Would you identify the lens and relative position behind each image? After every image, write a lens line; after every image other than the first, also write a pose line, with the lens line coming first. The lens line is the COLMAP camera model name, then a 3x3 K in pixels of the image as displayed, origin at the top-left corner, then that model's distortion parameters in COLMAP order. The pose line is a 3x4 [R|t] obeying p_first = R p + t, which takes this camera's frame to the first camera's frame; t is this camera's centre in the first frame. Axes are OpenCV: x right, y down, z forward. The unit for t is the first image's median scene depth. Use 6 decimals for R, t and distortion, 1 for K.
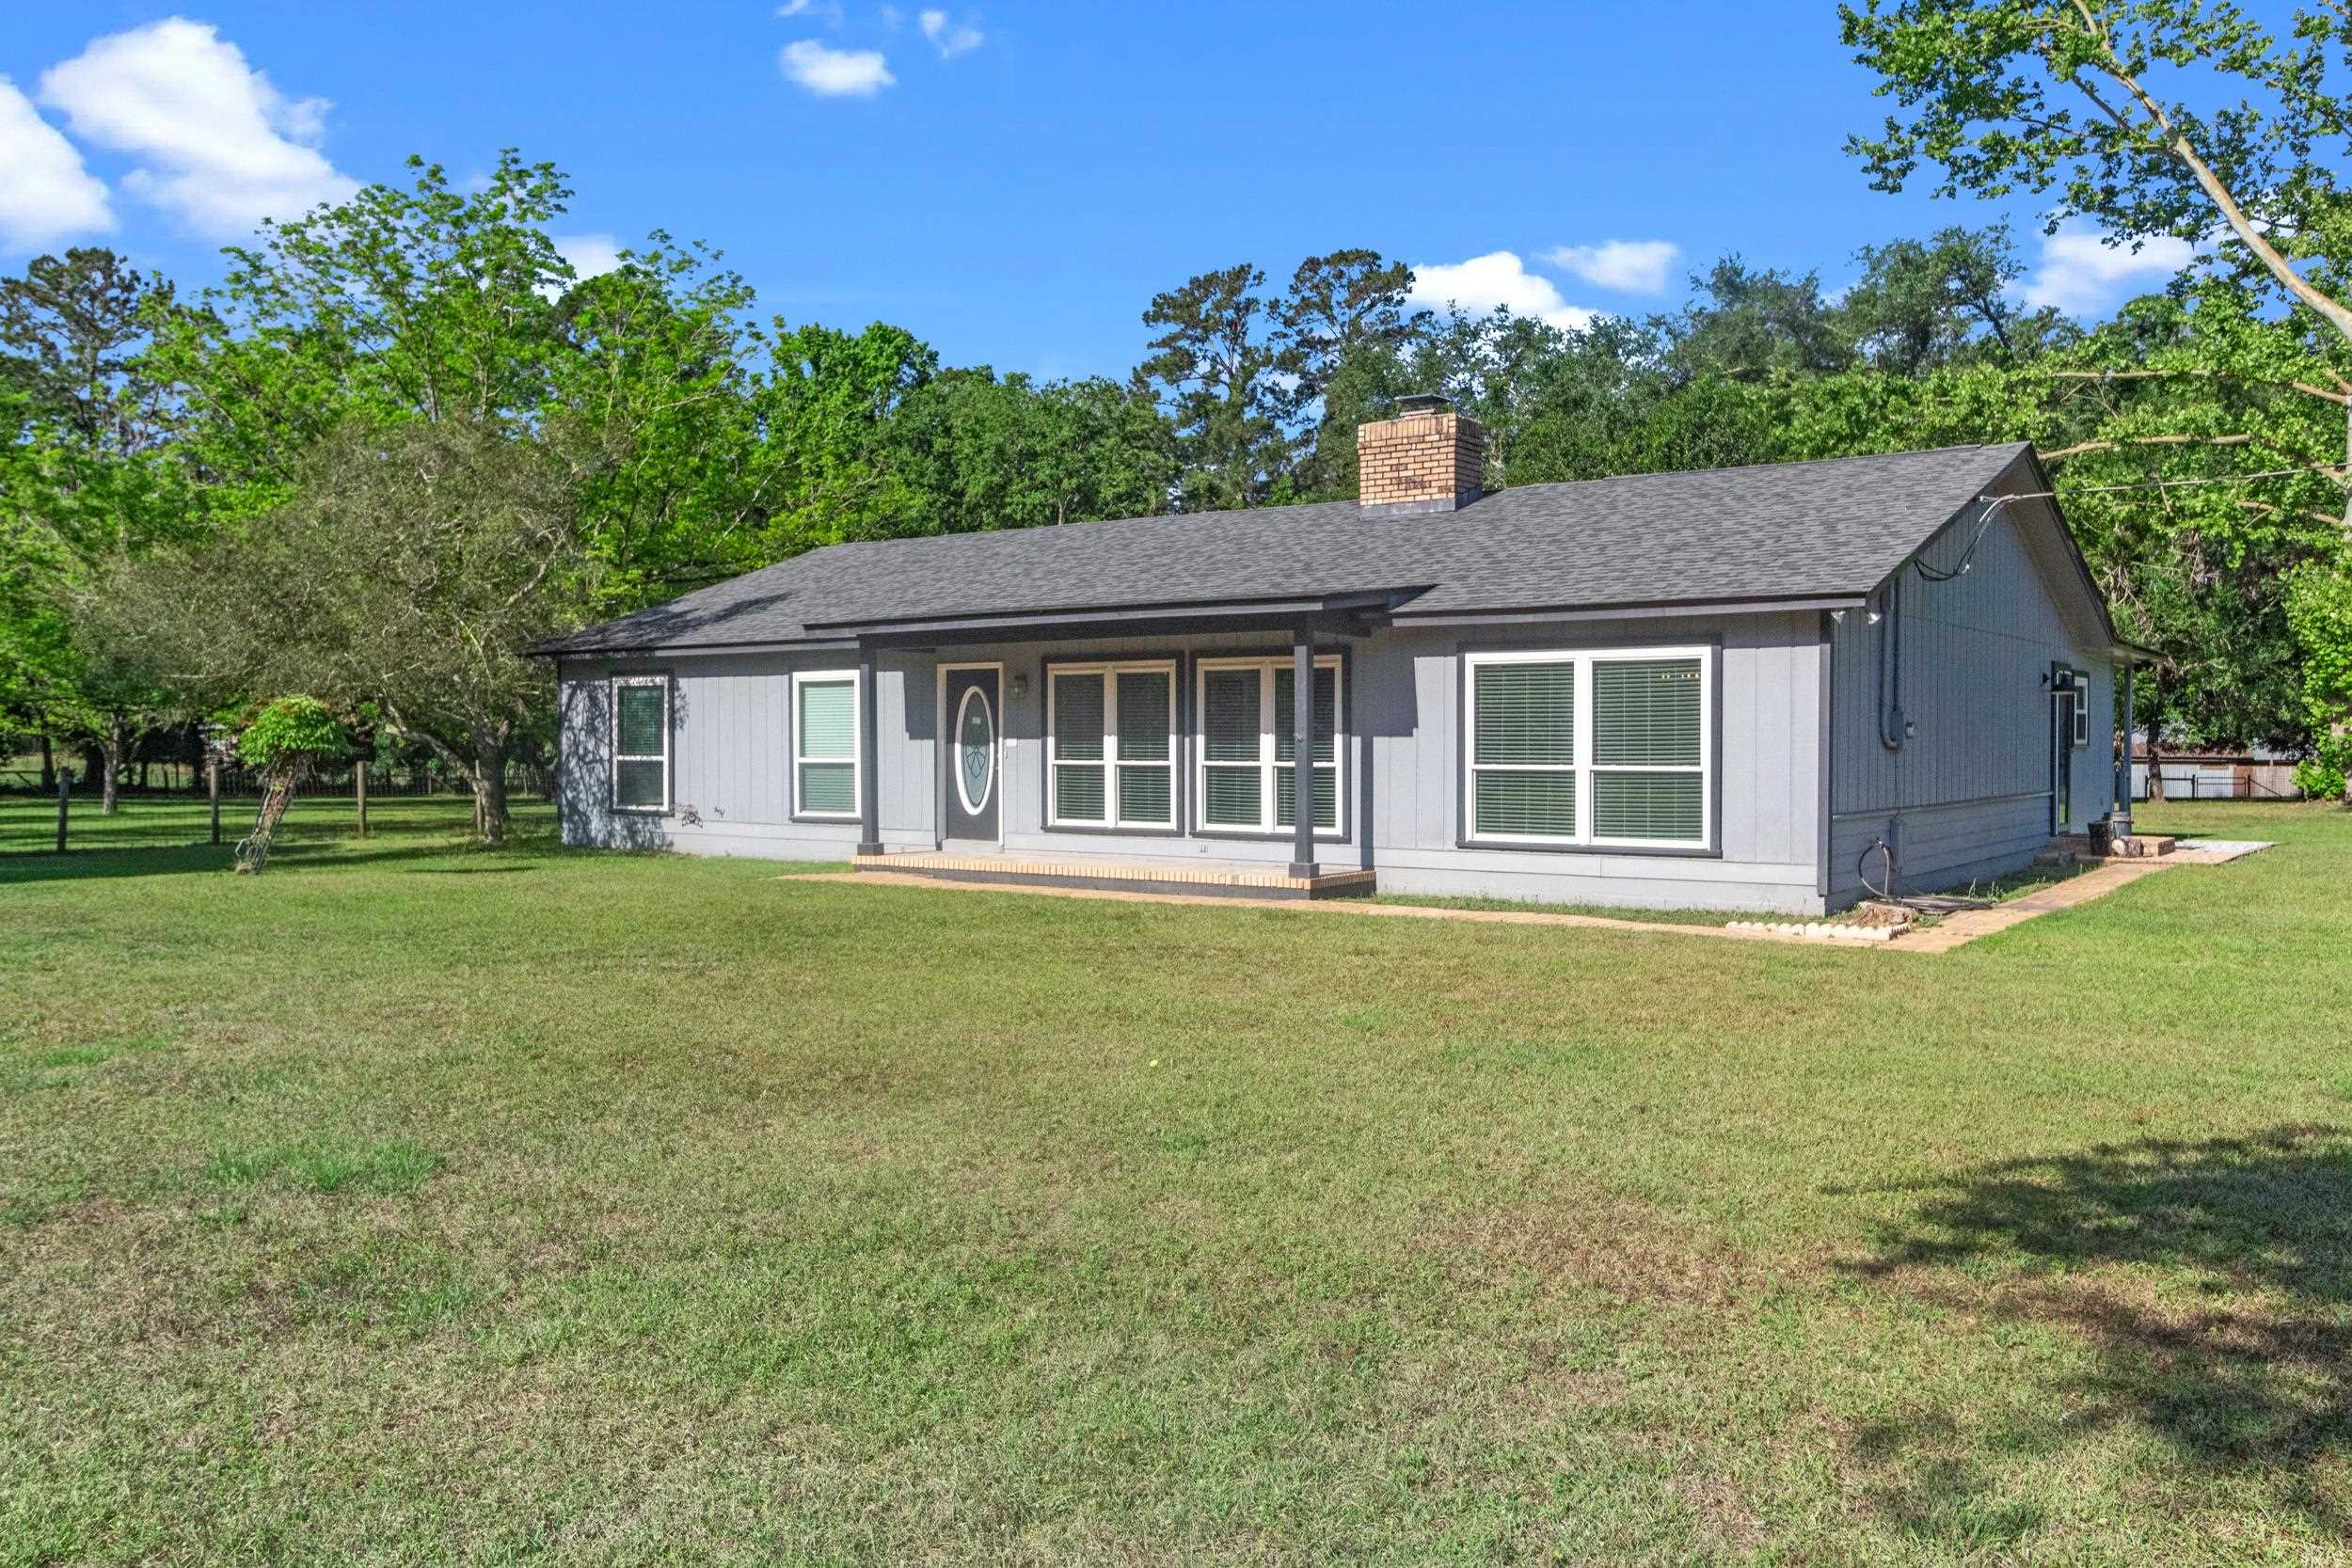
lens RADIAL K [[1927.9, 0, 1135.8], [0, 1927.9, 732.7], [0, 0, 1]] dist [0.004074, -0.007554]
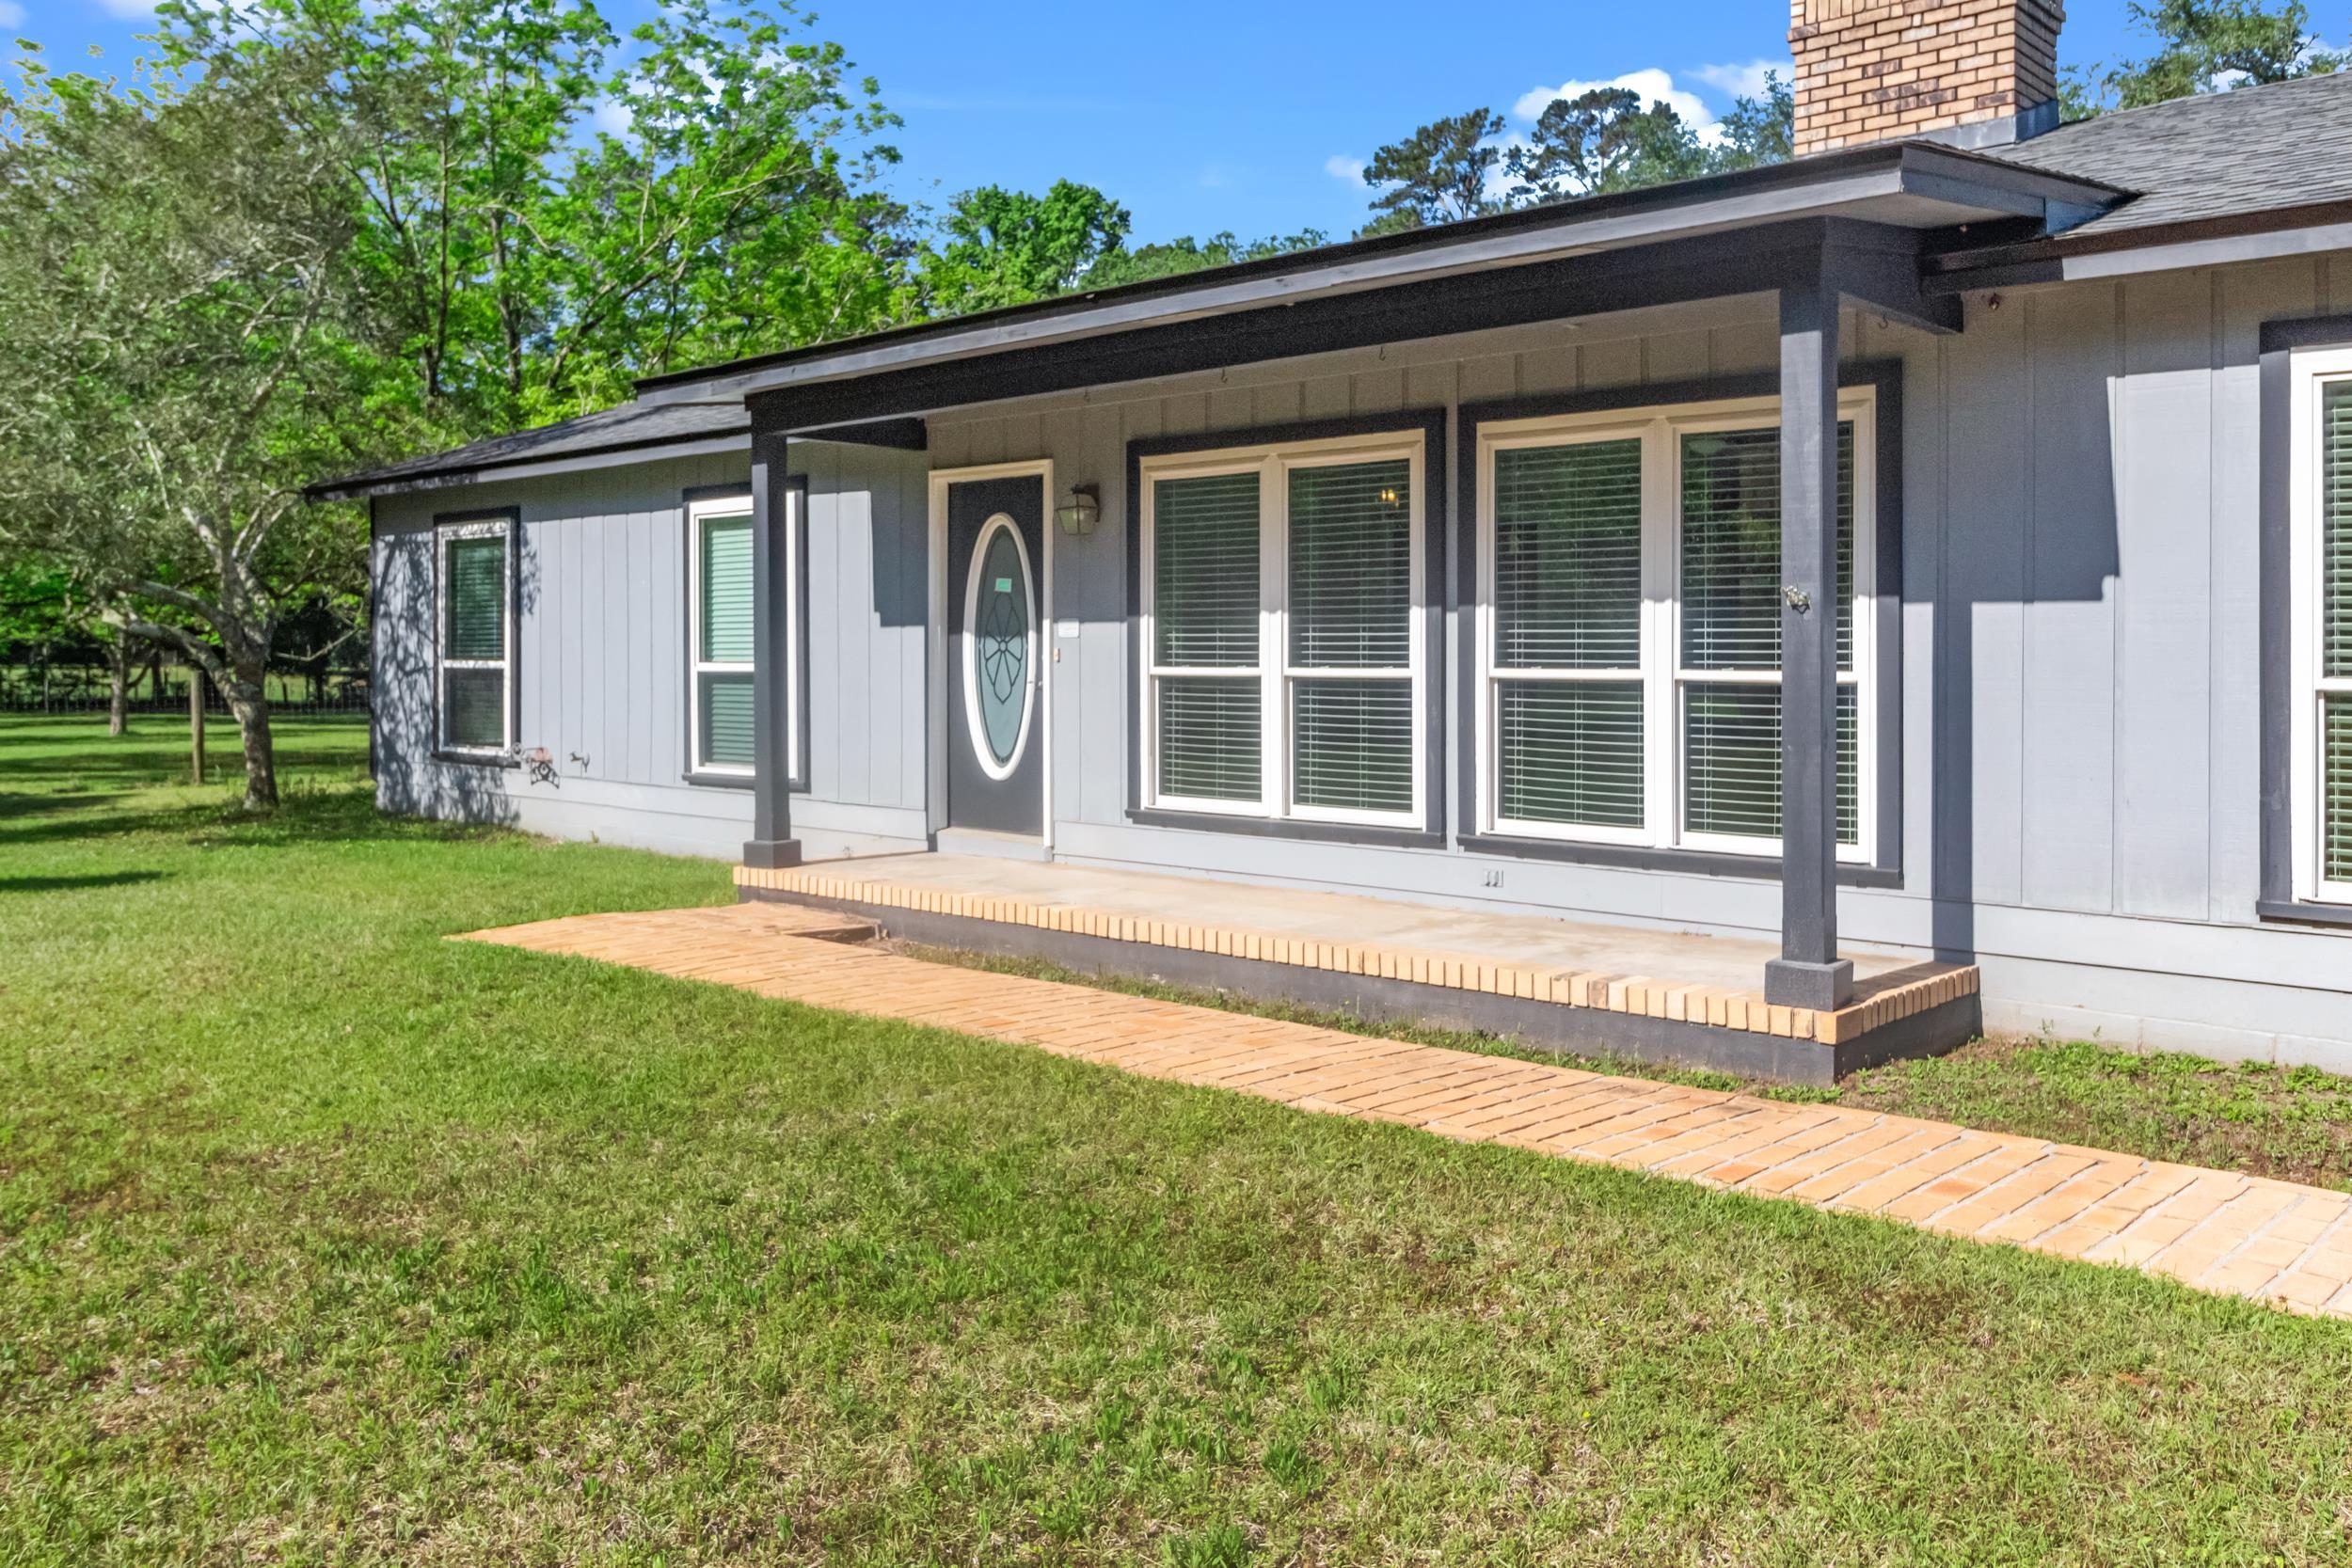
lens RADIAL K [[1927.9, 0, 1133.3], [0, 1927.9, 651.8], [0, 0, 1]] dist [0.004074, -0.007554]
pose [[0.993296, 0.000732, -0.115600, 0.005334], [-0.000505, 0.999998, 0.001995, 0.009041], [0.115602, -0.001923, 0.993294, 0.503159]]
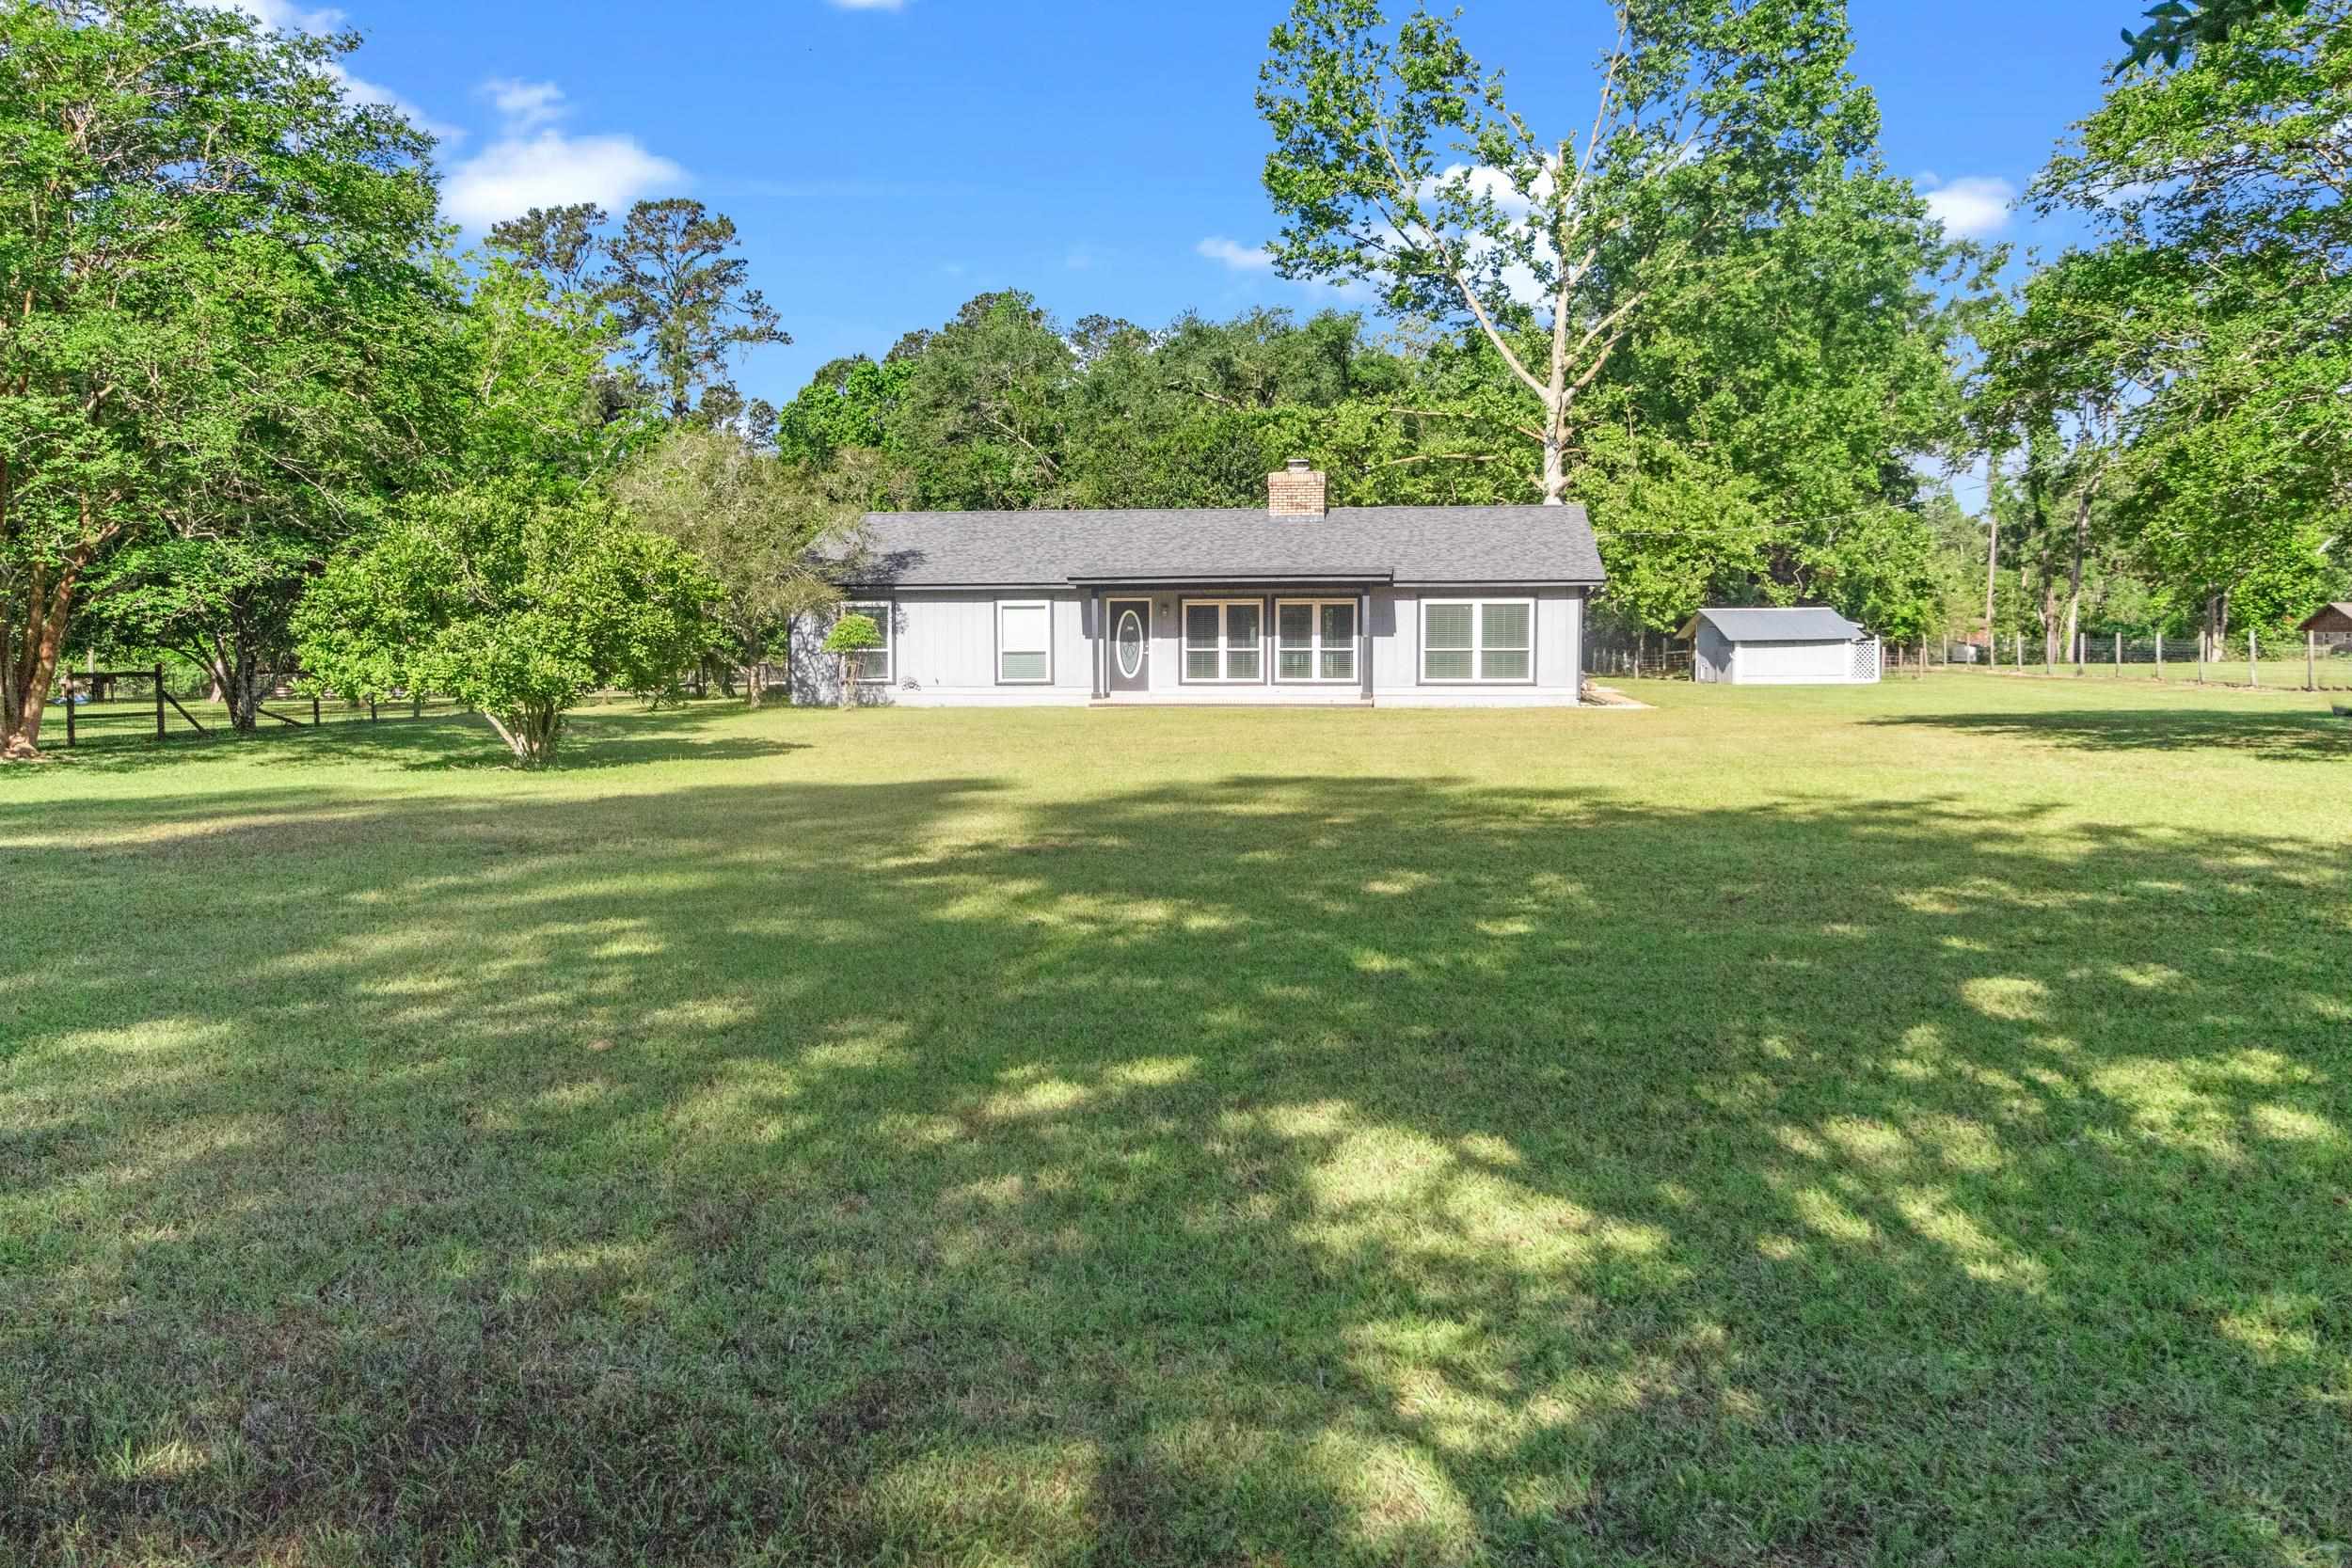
lens RADIAL K [[1927.9, 0, 1183.5], [0, 1927.9, 792.7], [0, 0, 1]] dist [0.004074, -0.007554]
pose [[0.867877, -0.044312, 0.494799, -0.948470], [0.001976, 0.996314, 0.085761, -0.007517], [-0.496775, -0.073452, 0.864765, -0.659274]]
